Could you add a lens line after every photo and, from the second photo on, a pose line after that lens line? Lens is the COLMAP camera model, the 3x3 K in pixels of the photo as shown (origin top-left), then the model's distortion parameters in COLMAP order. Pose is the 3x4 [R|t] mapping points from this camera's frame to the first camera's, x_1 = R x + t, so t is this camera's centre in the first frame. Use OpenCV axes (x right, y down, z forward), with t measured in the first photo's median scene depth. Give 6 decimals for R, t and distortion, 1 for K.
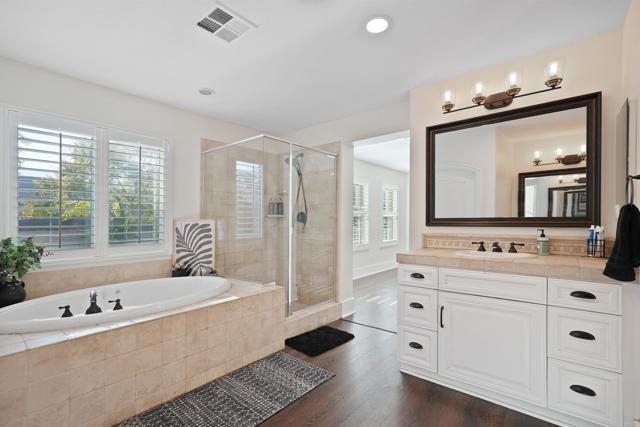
lens RADIAL K [[293.3, 0, 308.5], [0, 293.3, 221.6], [0, 0, 1]] dist [-0.017499, 0.000979]
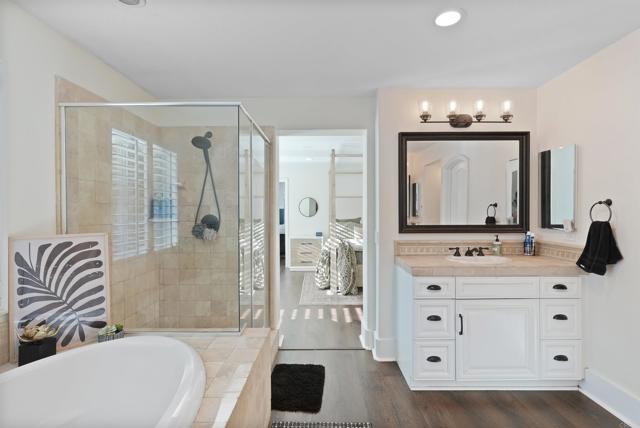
lens RADIAL K [[327.5, 0, 317.3], [0, 327.5, 215.0], [0, 0, 1]] dist [-0.012424, 0.000578]
pose [[0.762333, -0.007283, 0.647144, -0.592044], [0.003265, 0.999967, 0.007407, -0.062983], [-0.647177, -0.003533, 0.762332, 0.393289]]
